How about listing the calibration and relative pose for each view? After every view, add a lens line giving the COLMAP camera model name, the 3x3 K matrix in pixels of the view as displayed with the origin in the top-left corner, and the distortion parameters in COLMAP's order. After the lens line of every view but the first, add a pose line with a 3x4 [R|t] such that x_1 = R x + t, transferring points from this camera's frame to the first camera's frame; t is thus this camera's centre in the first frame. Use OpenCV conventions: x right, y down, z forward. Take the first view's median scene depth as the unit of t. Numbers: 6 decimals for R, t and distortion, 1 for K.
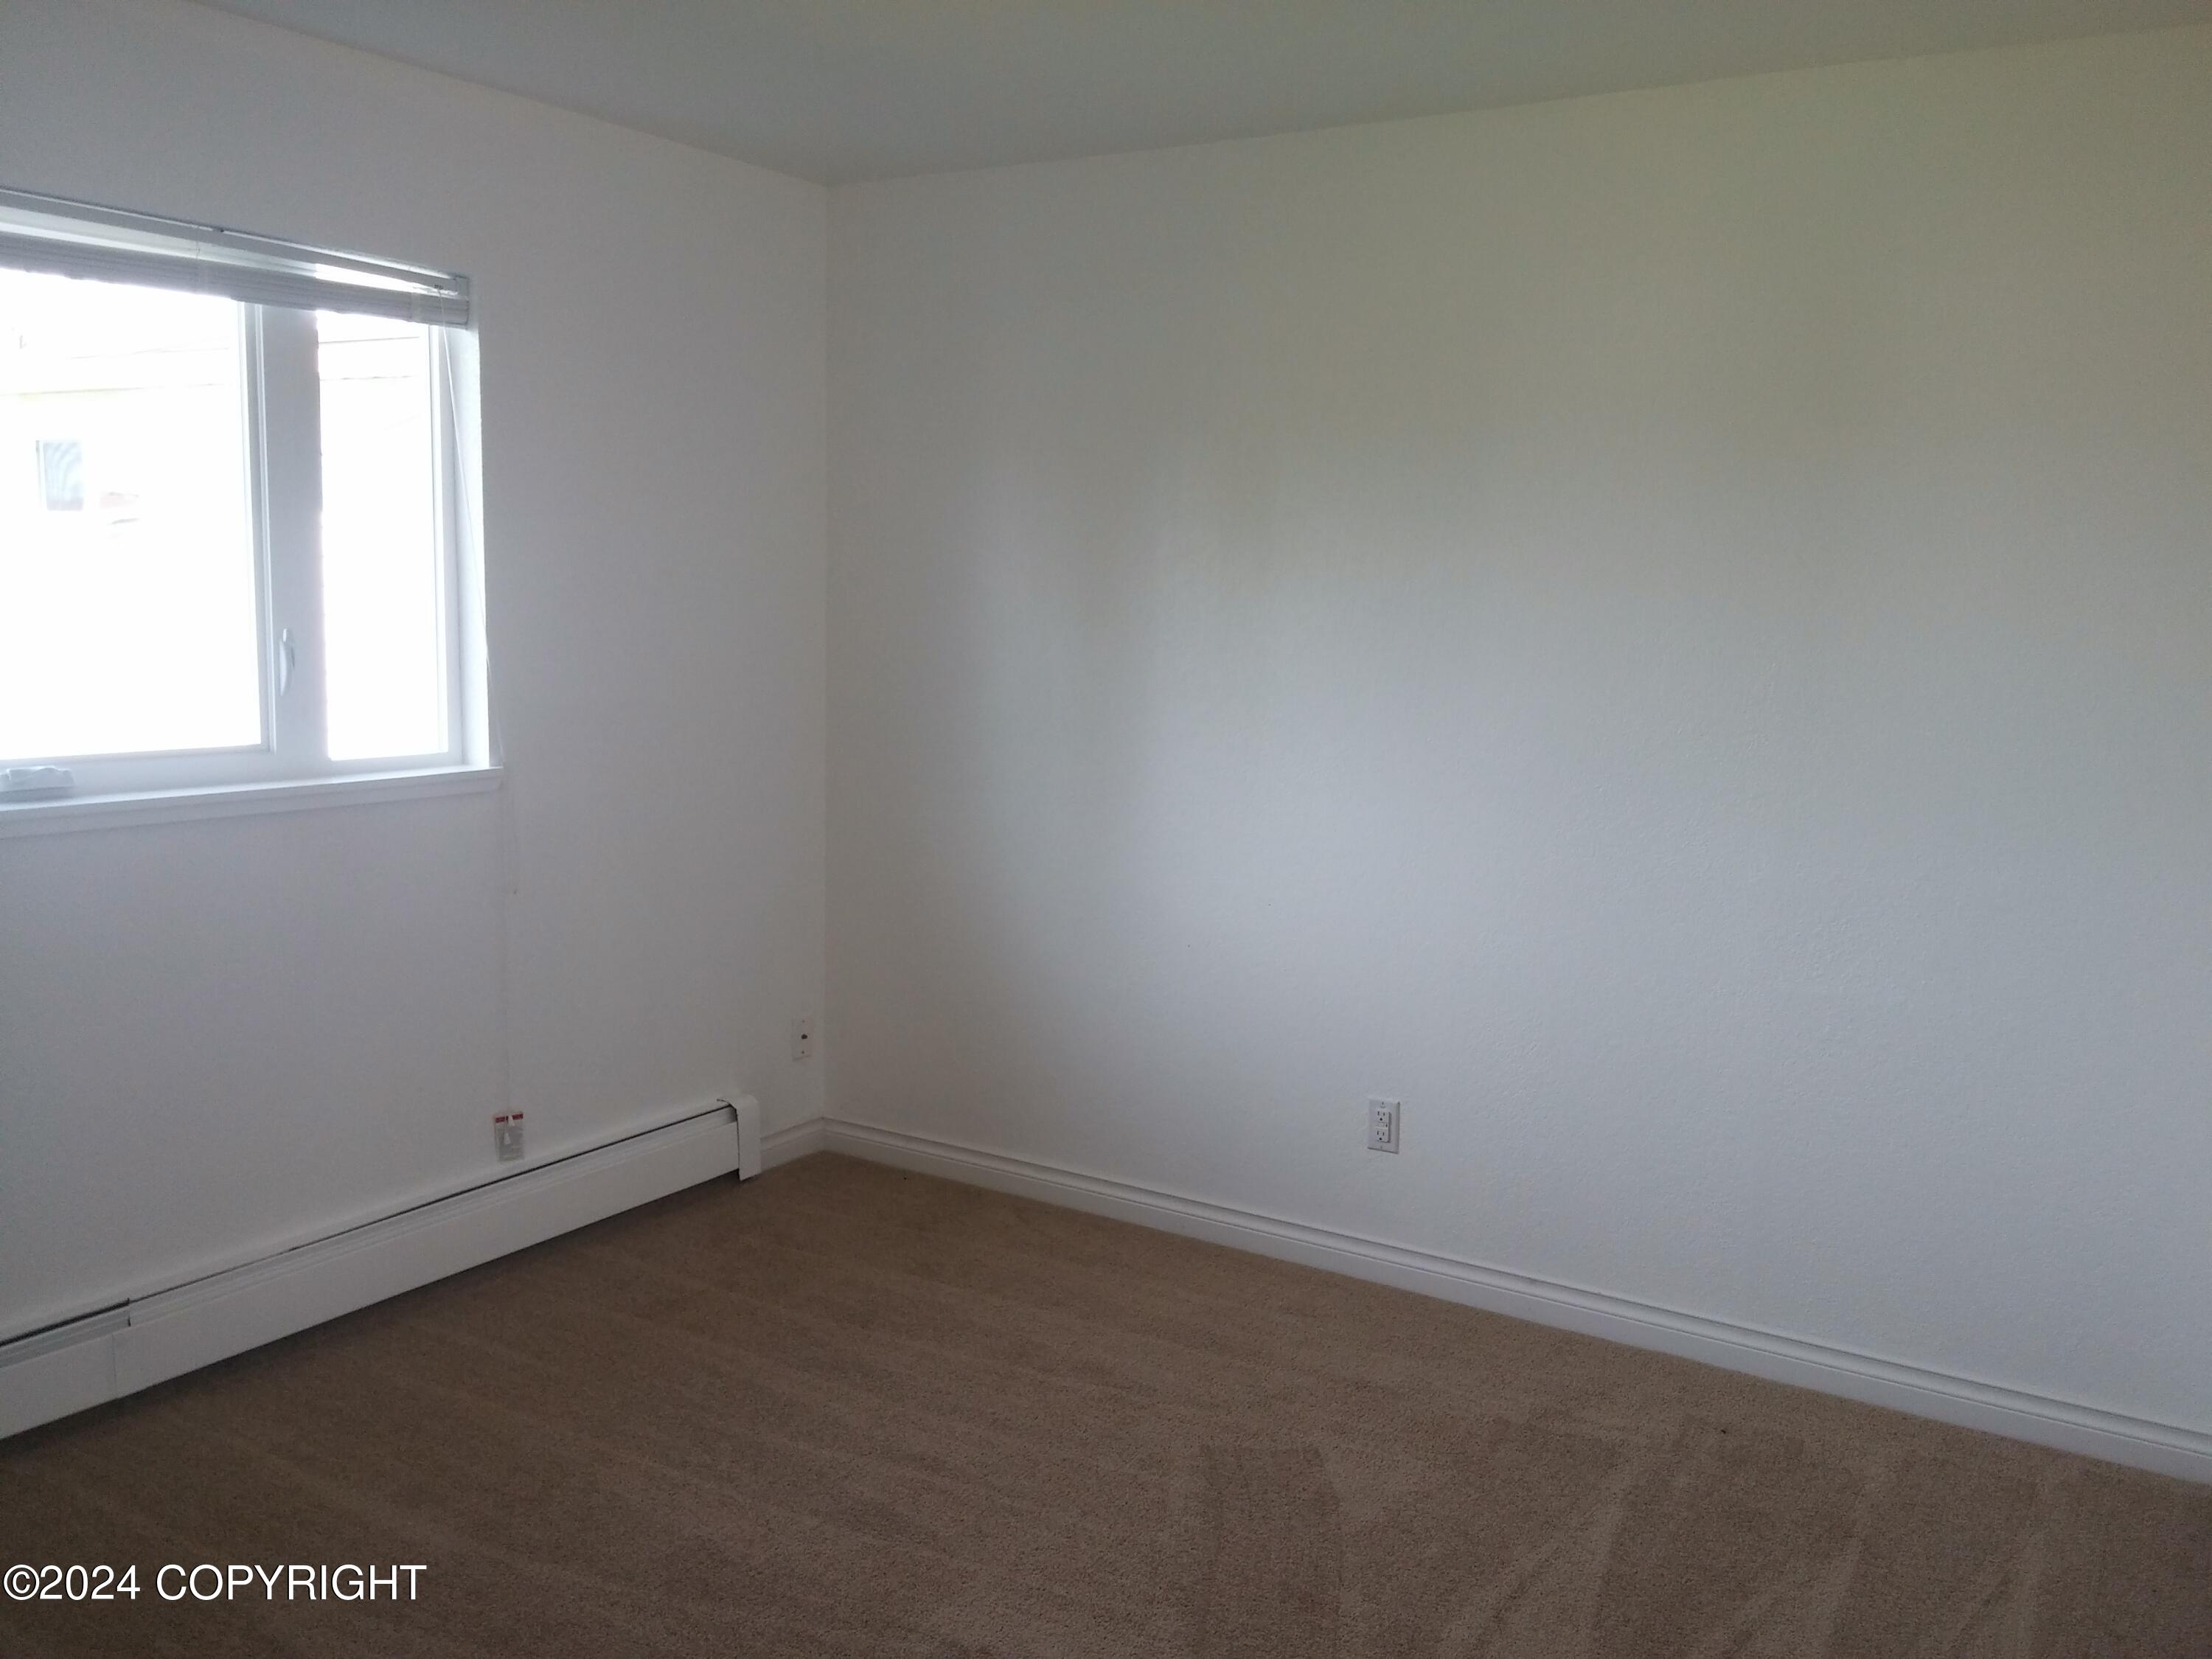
lens RADIAL K [[1863.6, 0, 1106.0], [0, 1863.6, 829.5], [0, 0, 1]] dist [0.086412, -0.106817]
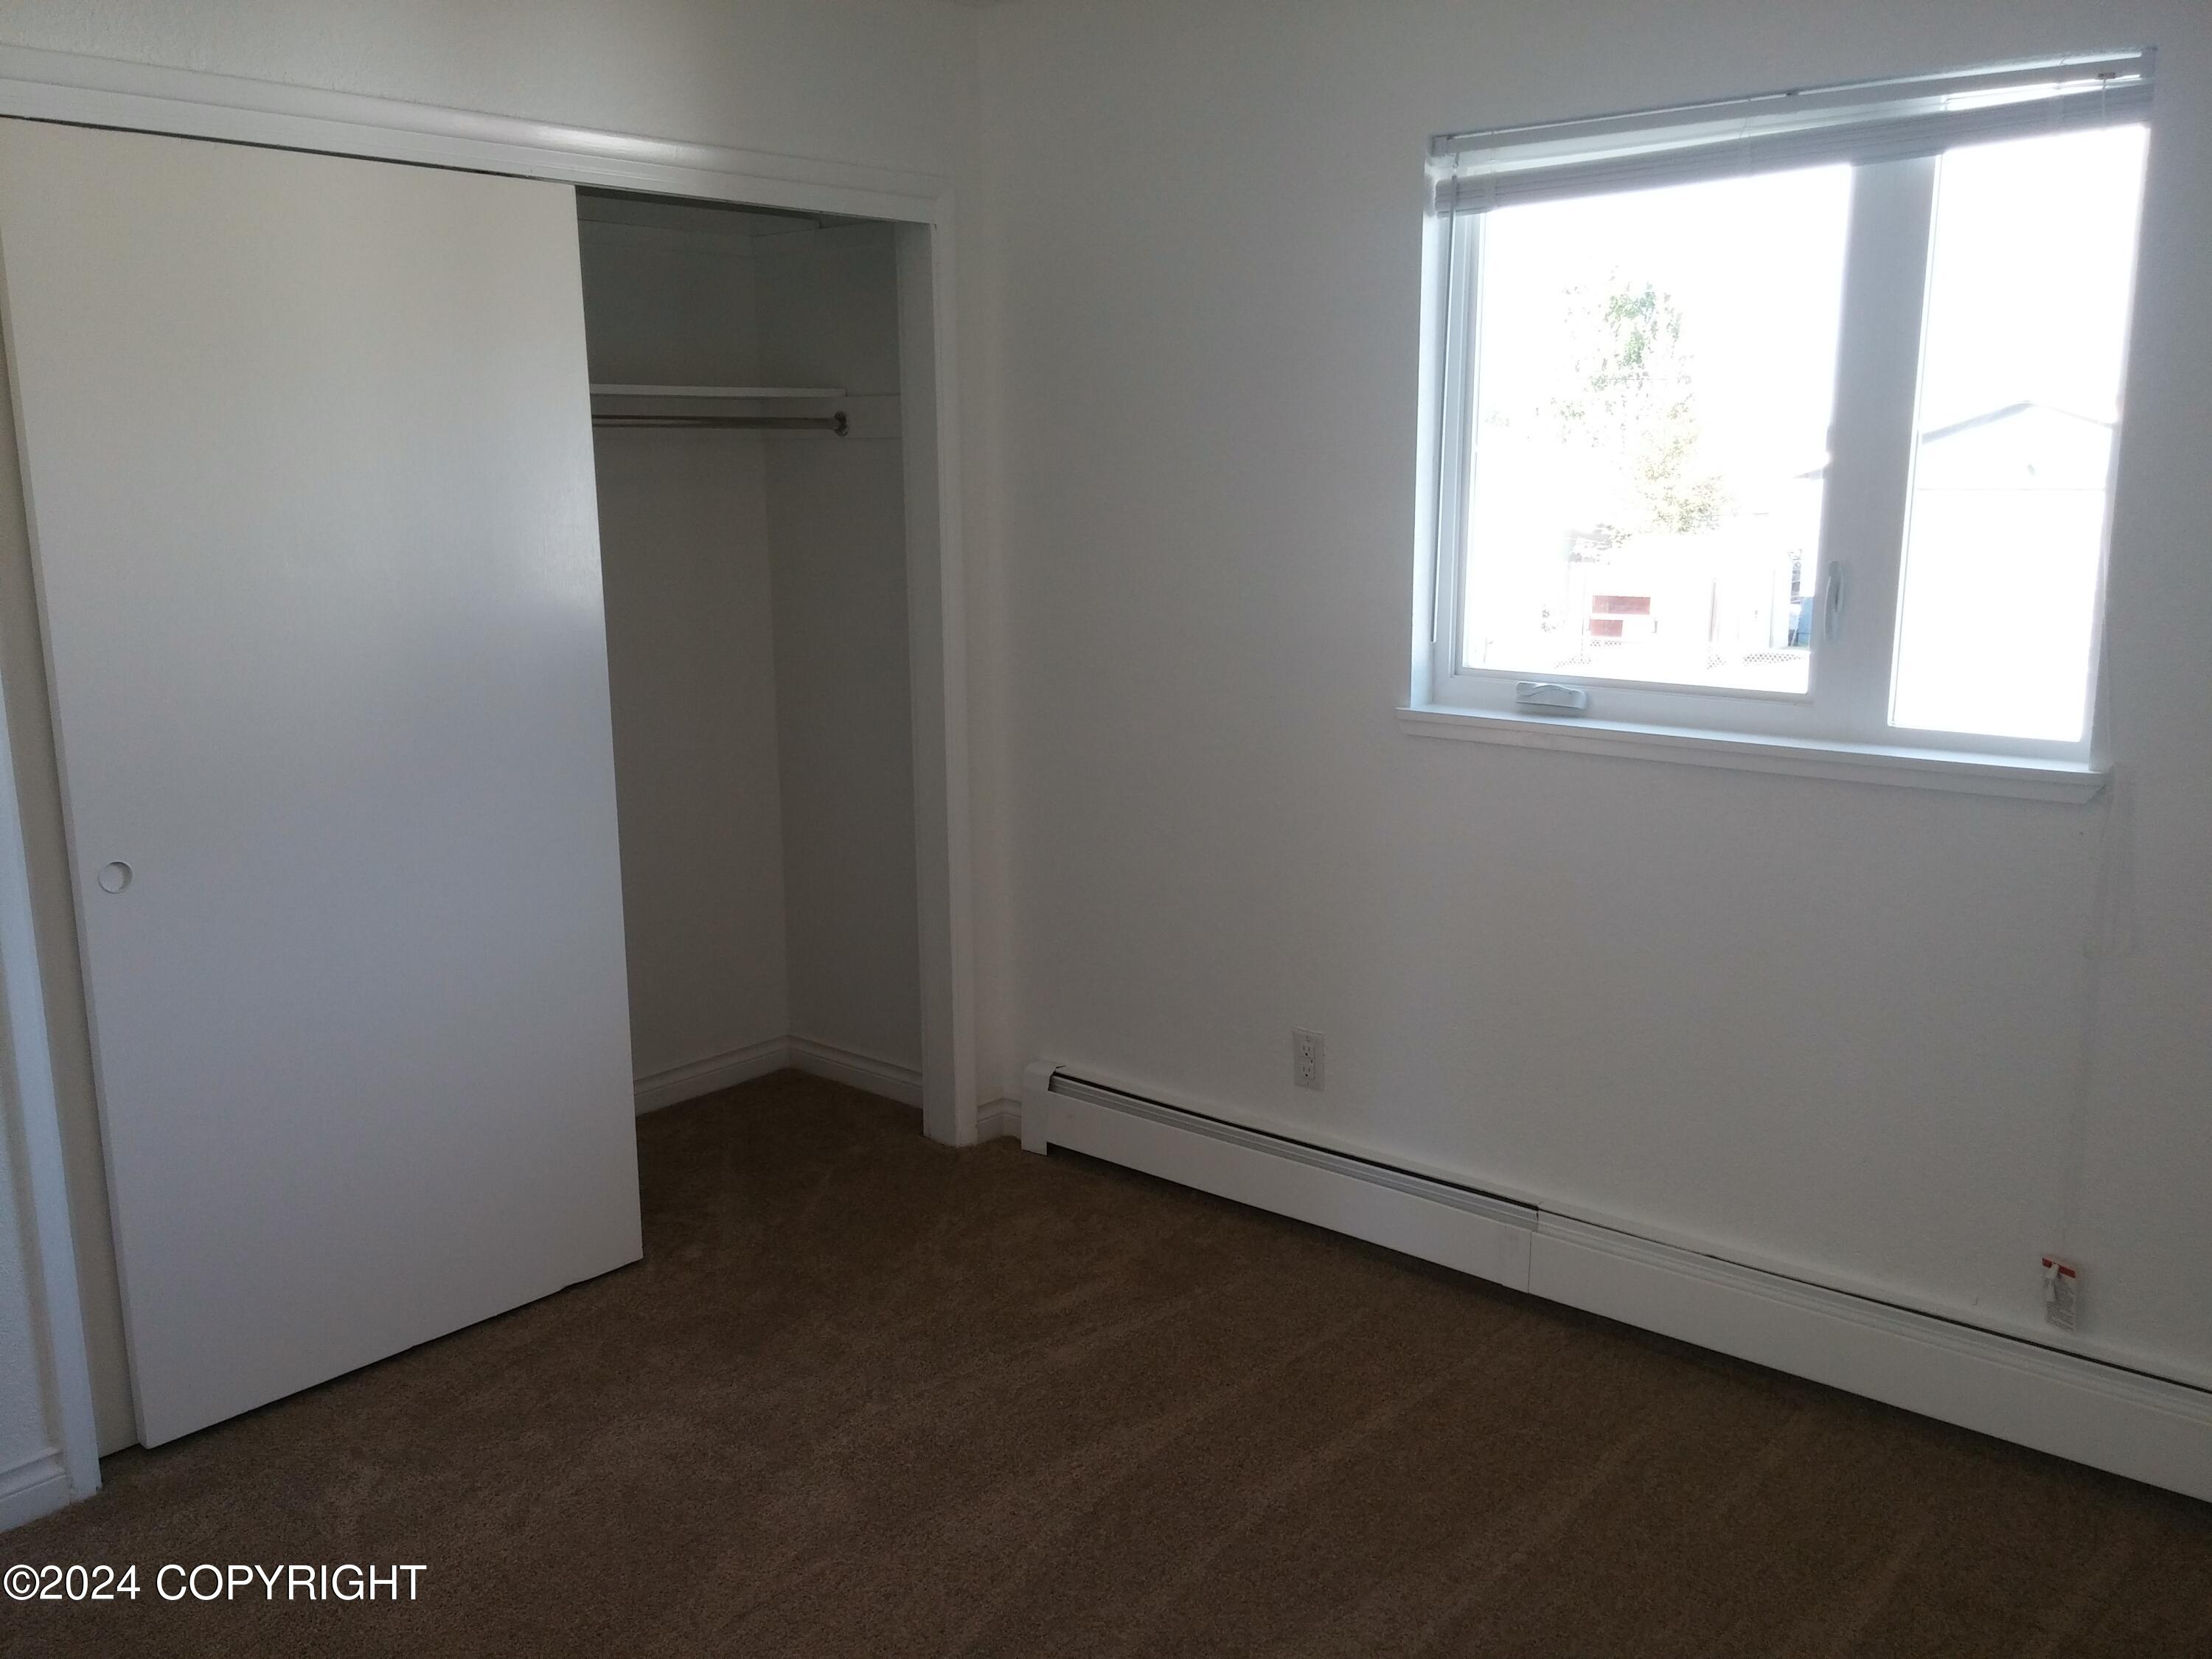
lens RADIAL K [[1863.6, 0, 1106.0], [0, 1863.6, 829.5], [0, 0, 1]] dist [0.086412, -0.106817]
pose [[-0.140550, 0.170719, -0.975244, 0.448969], [-0.127973, 0.973626, 0.188879, -0.107314], [0.981768, 0.151351, -0.114996, 0.801222]]
